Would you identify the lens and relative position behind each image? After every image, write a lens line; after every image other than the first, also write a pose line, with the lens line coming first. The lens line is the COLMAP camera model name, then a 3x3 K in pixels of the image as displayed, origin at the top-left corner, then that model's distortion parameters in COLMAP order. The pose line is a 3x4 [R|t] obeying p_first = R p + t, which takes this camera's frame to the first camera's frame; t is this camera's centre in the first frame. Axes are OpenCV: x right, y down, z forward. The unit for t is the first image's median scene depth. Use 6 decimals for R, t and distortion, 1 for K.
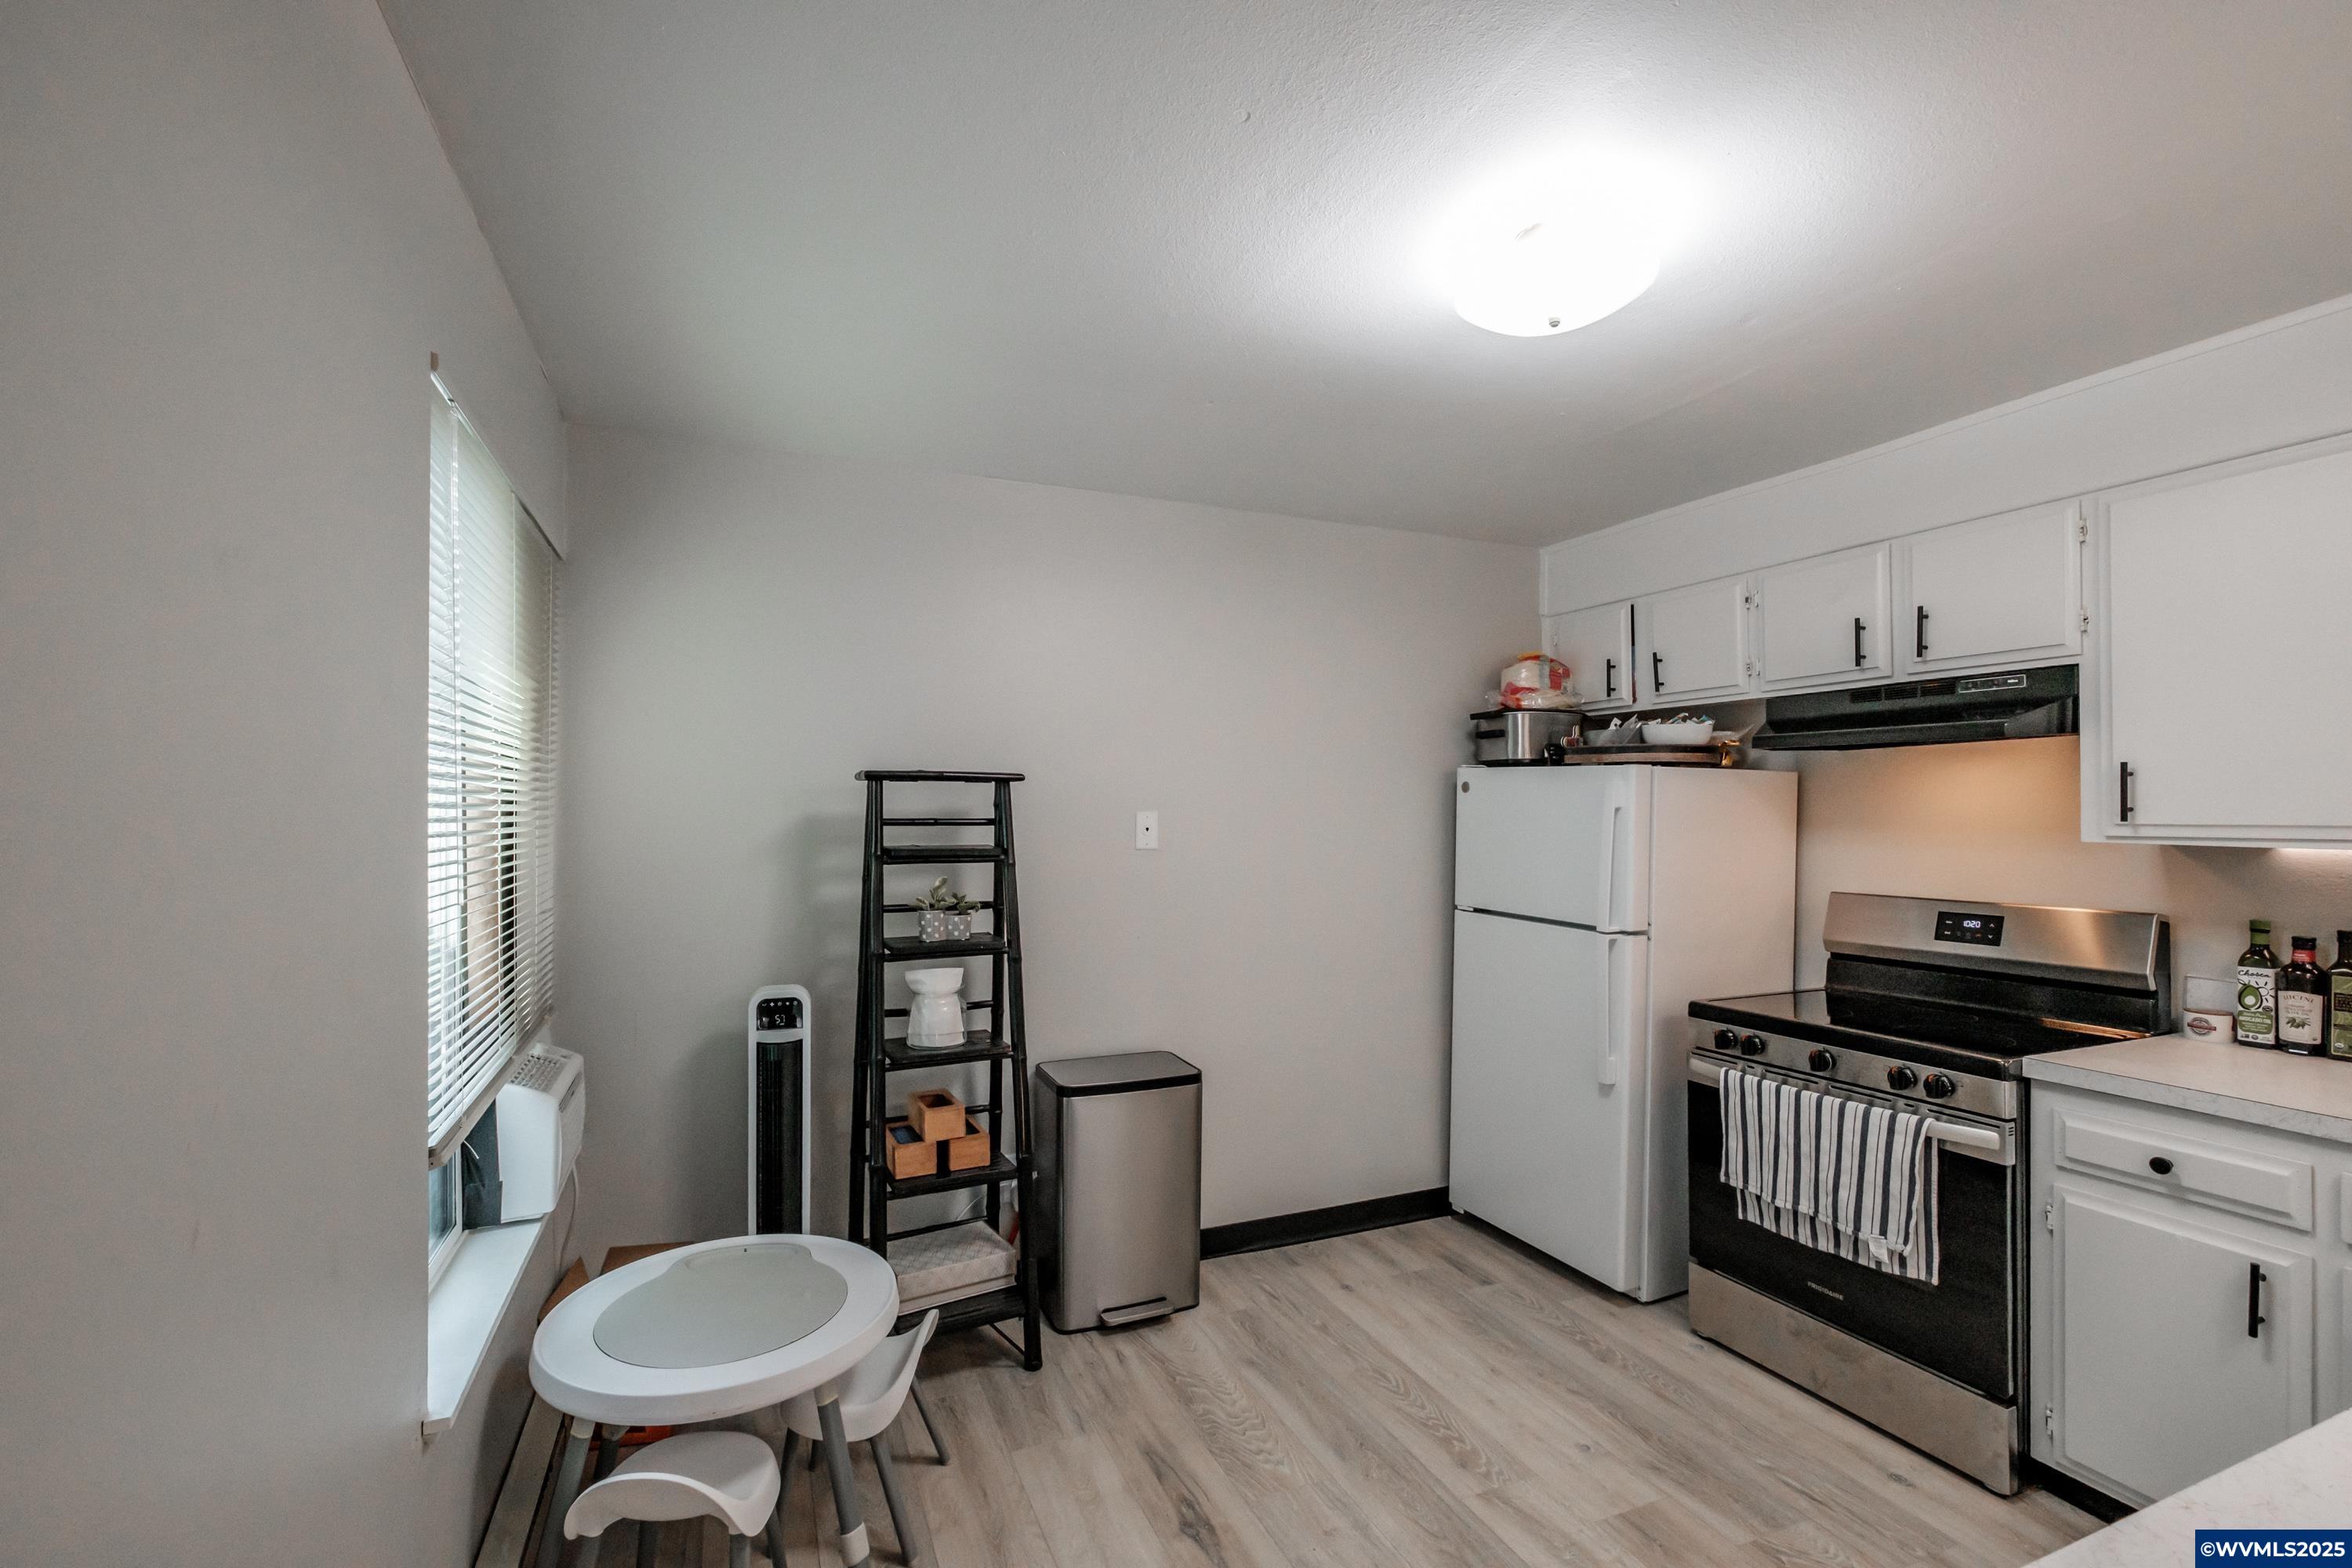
lens RADIAL K [[1020.6, 0, 1178.5], [0, 1020.6, 803.4], [0, 0, 1]] dist [-0.007924, 0.001227]
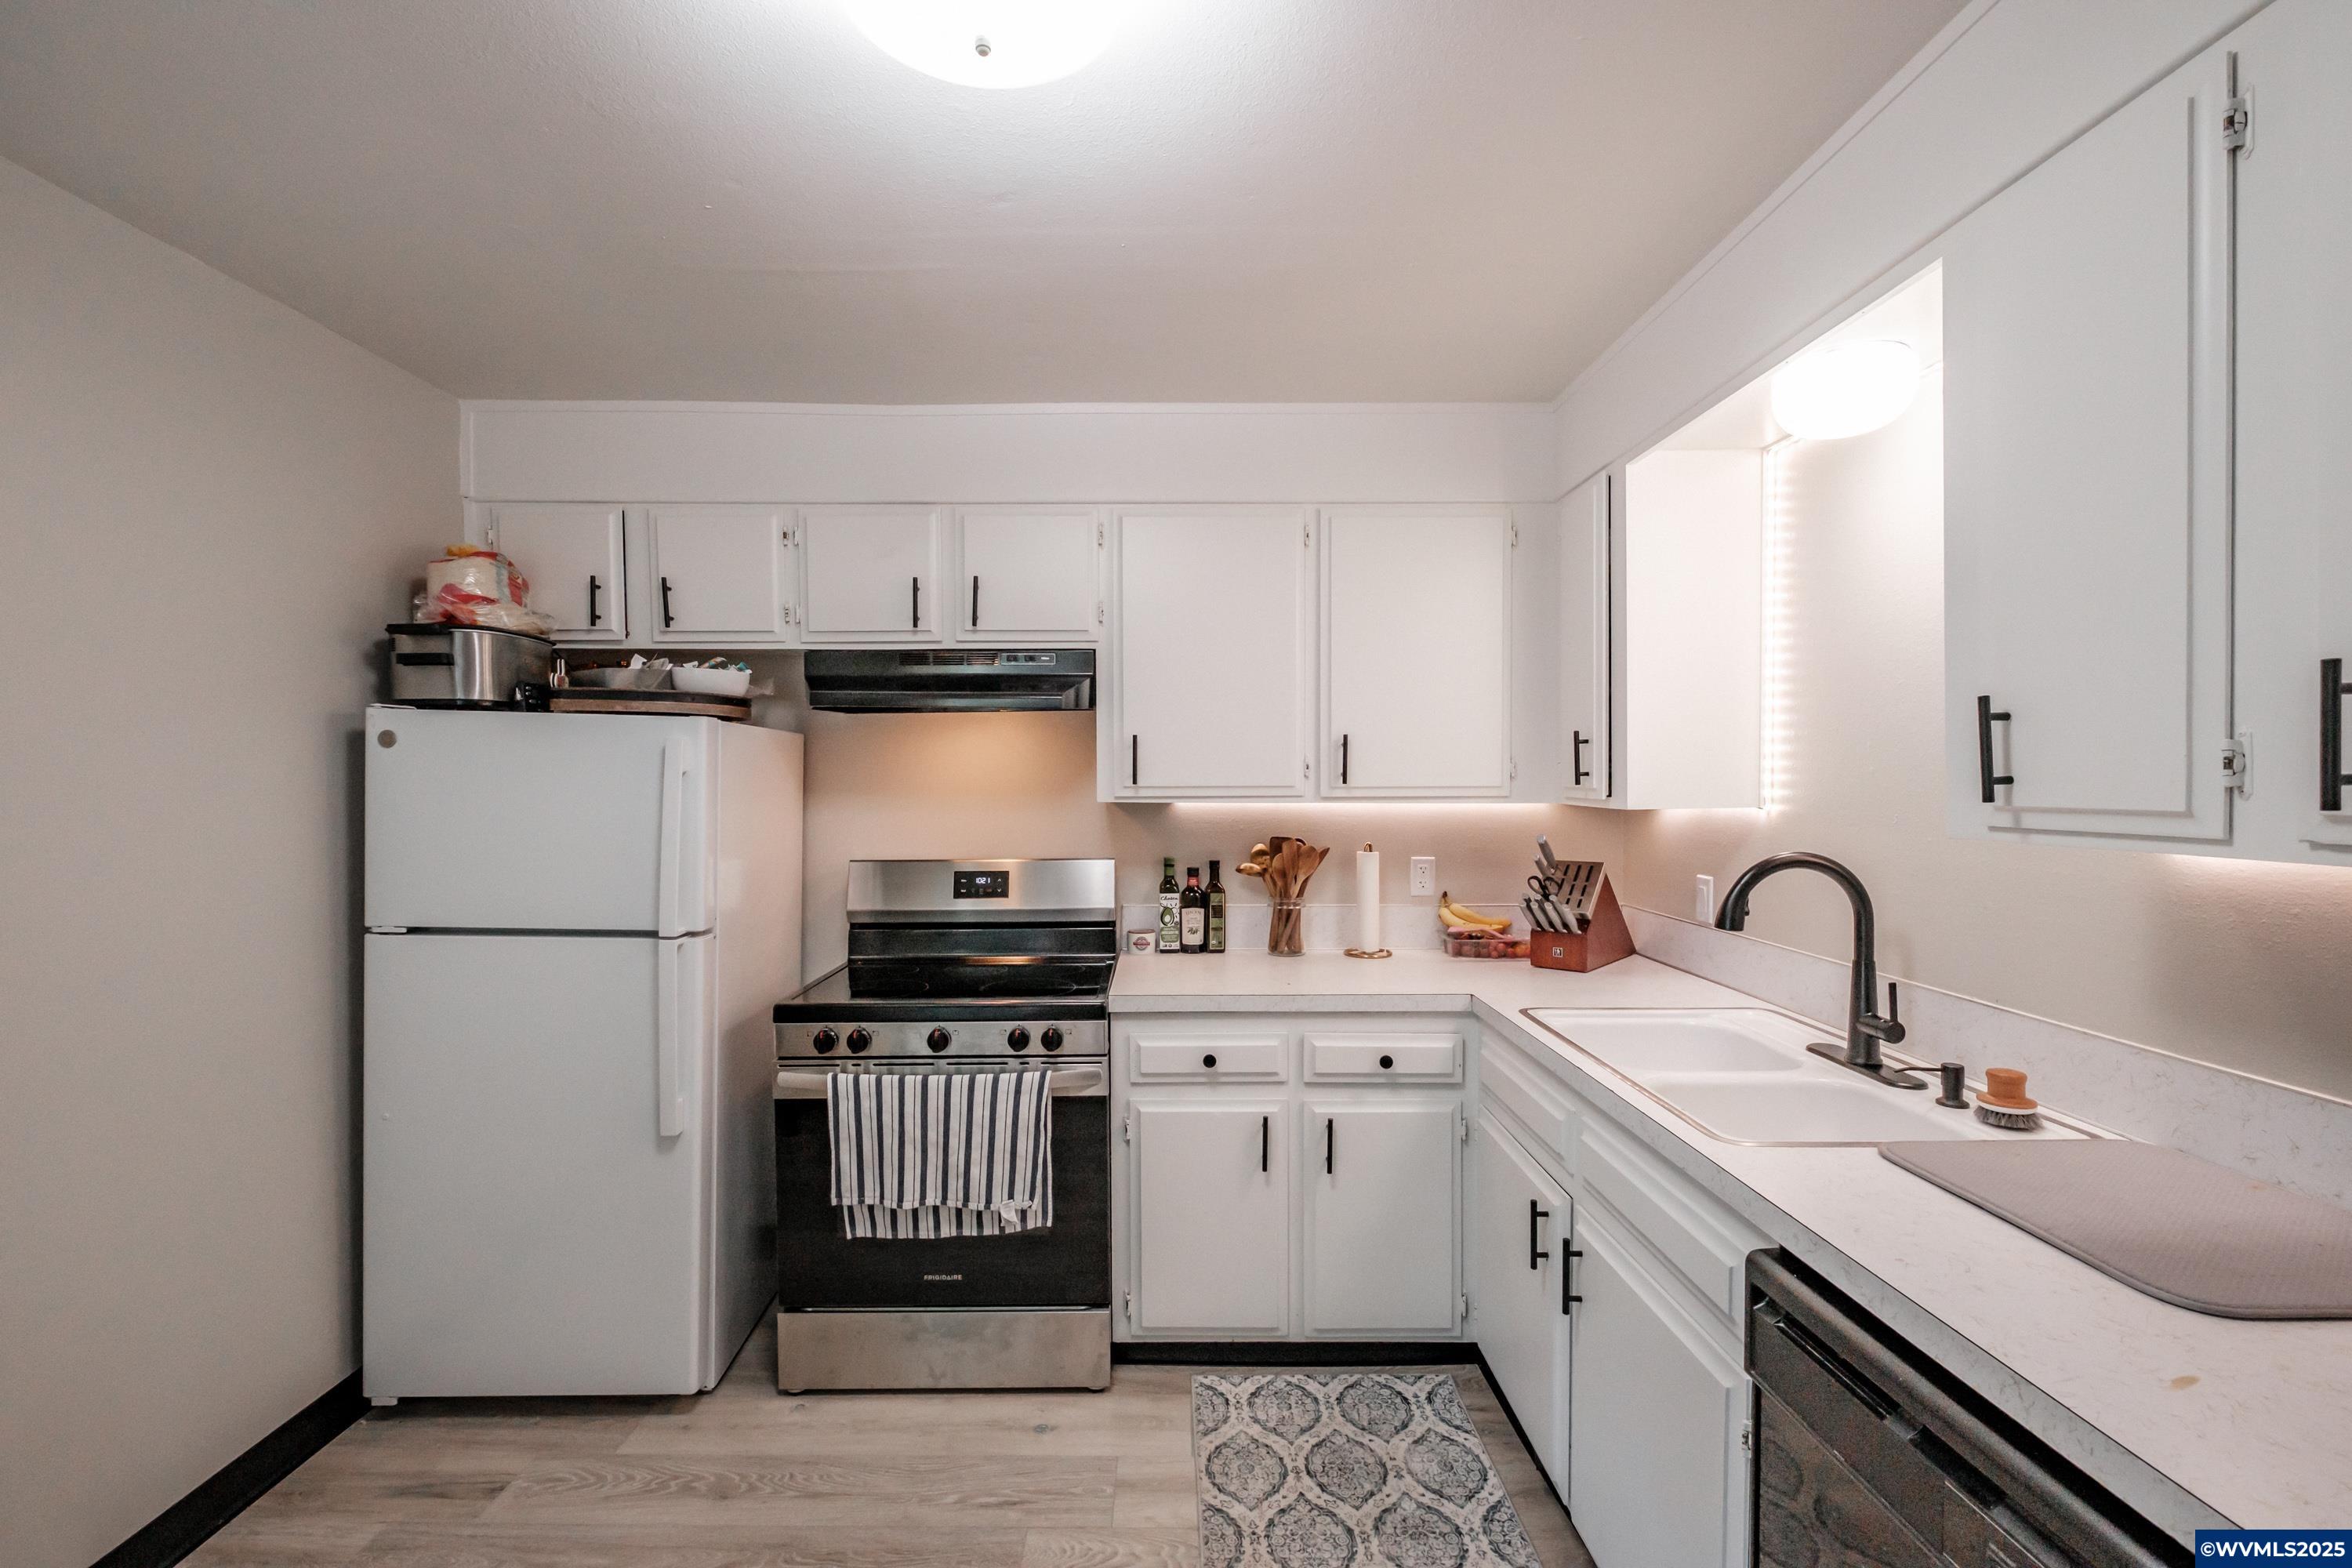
lens RADIAL K [[1020.6, 0, 1158.8], [0, 1020.6, 796.0], [0, 0, 1]] dist [-0.007924, 0.001227]
pose [[0.396093, -0.018479, 0.918025, -0.150557], [-0.006159, 0.999722, 0.022781, 0.003271], [-0.918190, -0.014677, 0.395869, 0.429128]]
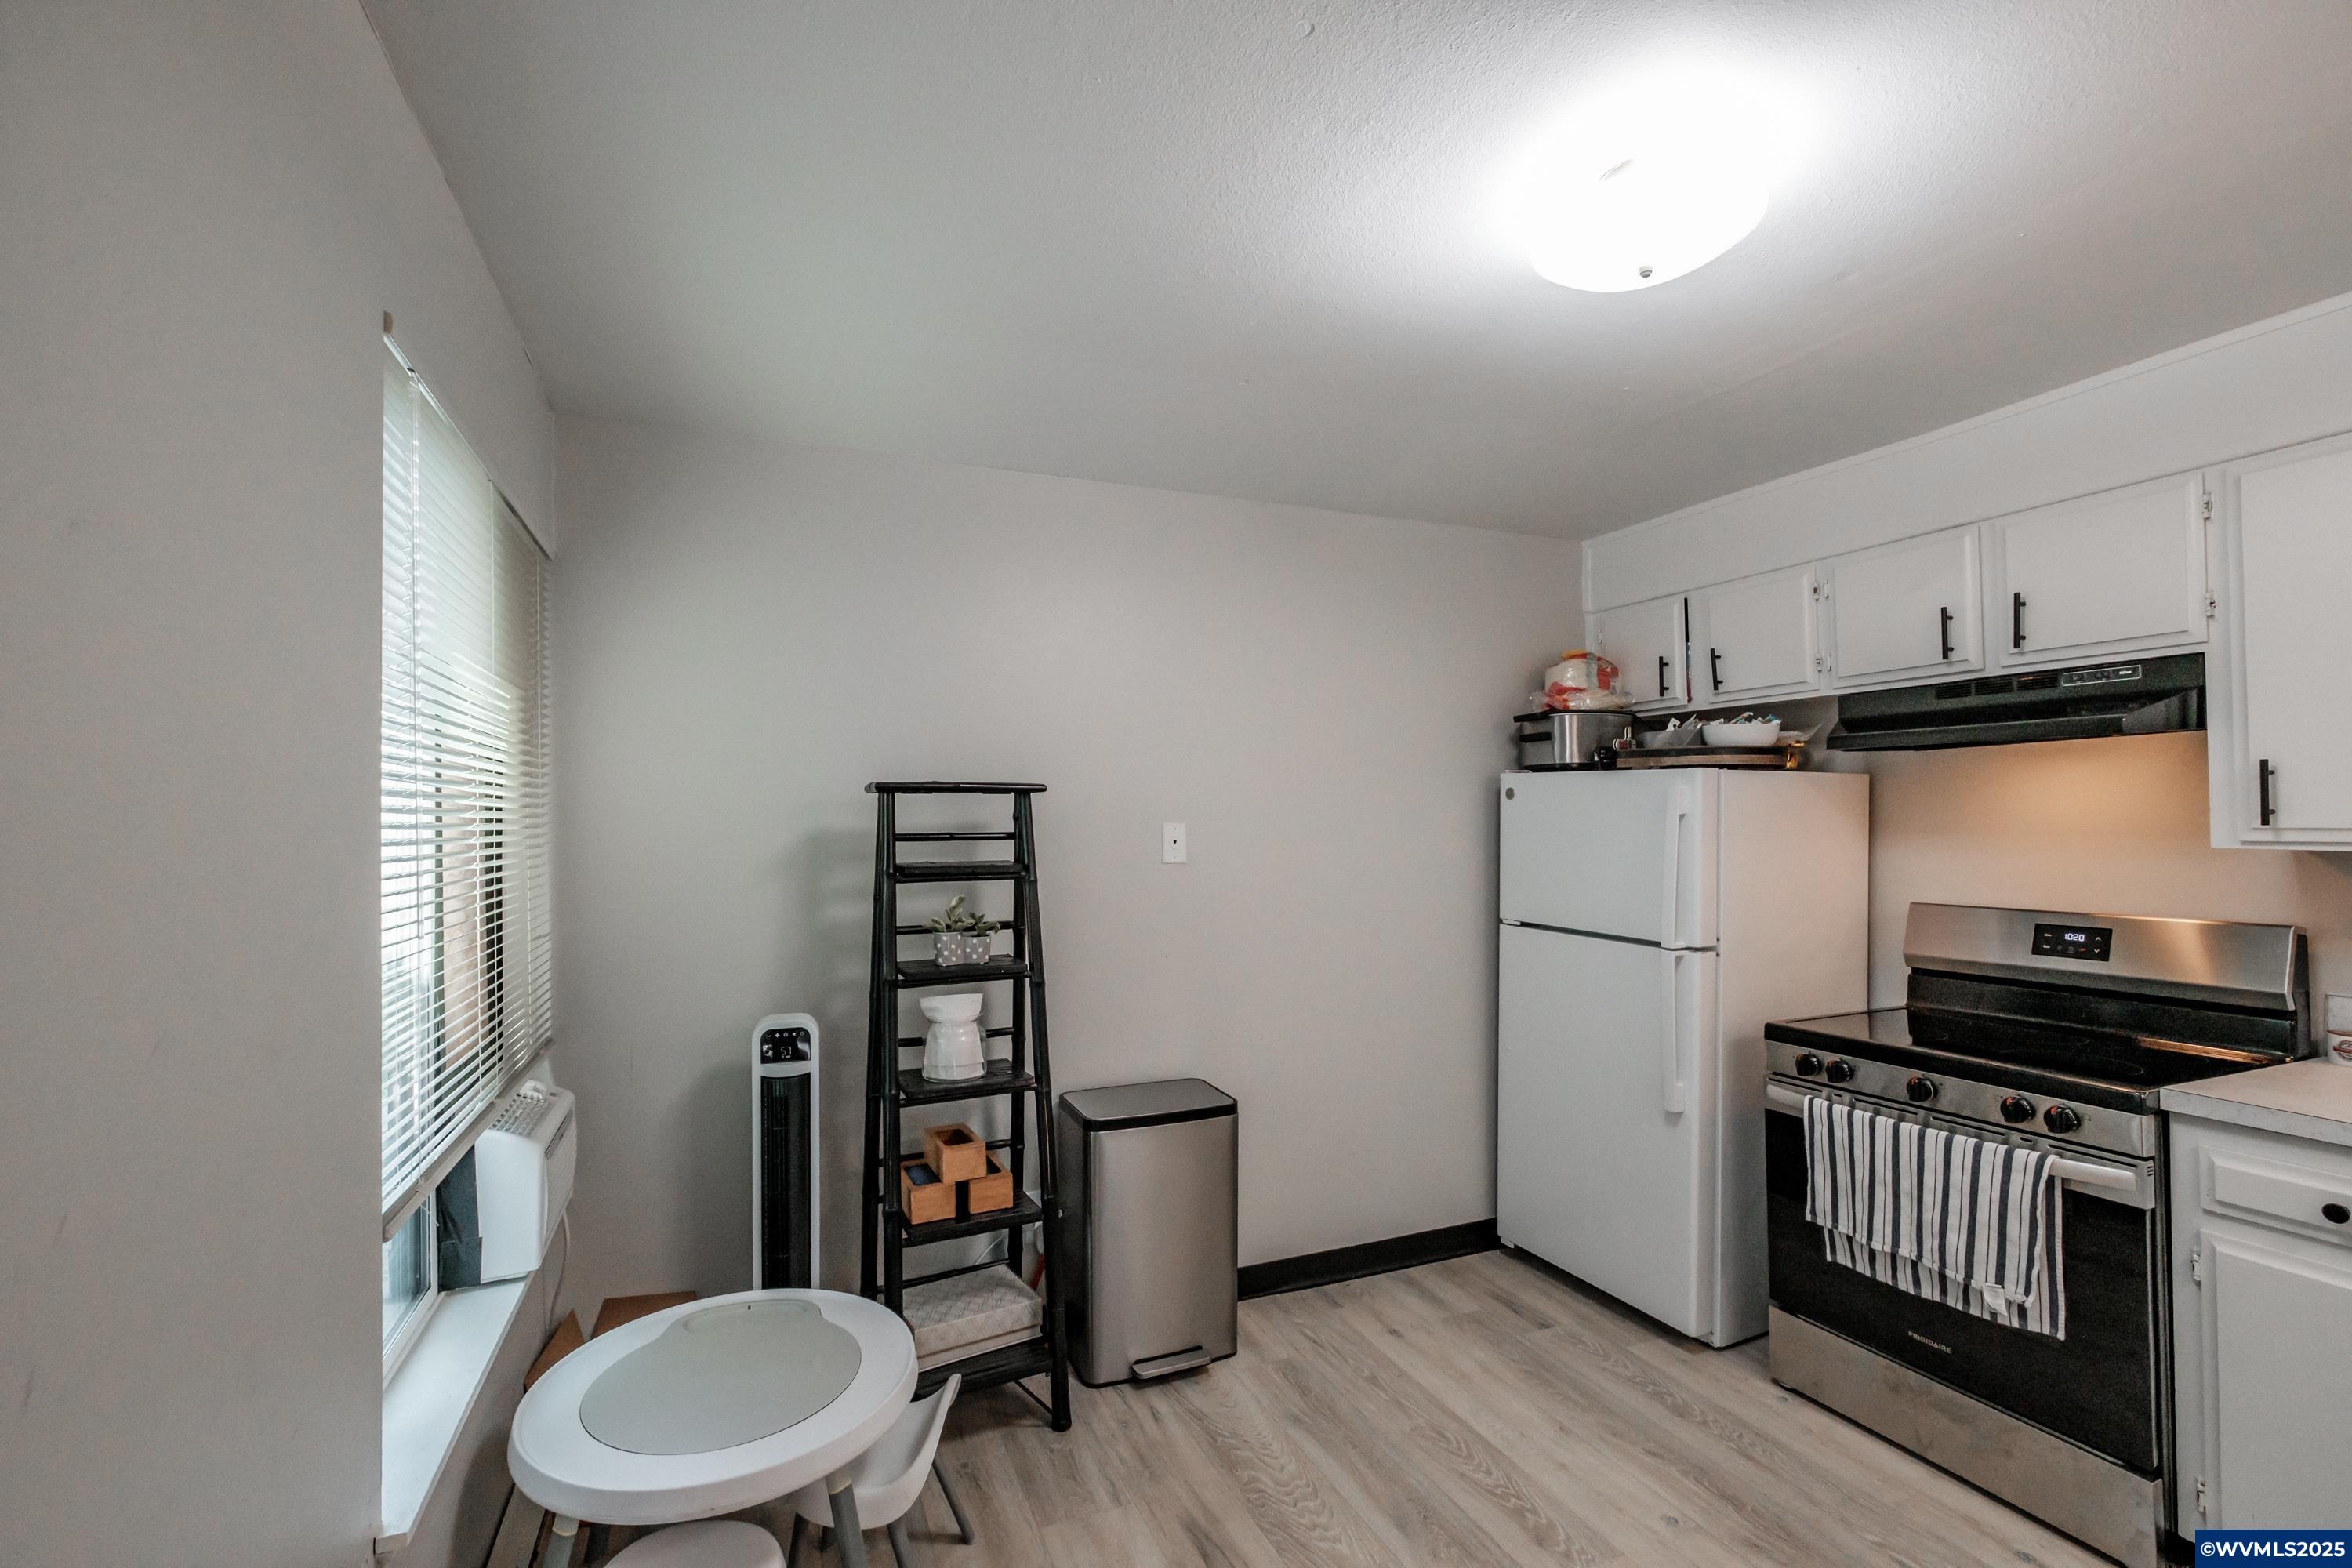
lens RADIAL K [[1020.6, 0, 1175.4], [0, 1020.6, 802.4], [0, 0, 1]] dist [-0.007924, 0.001227]
pose [[0.999919, -0.009271, -0.008769, -0.027253], [0.009192, 0.999917, -0.008980, -0.002995], [0.008852, 0.008898, 0.999921, 0.076621]]
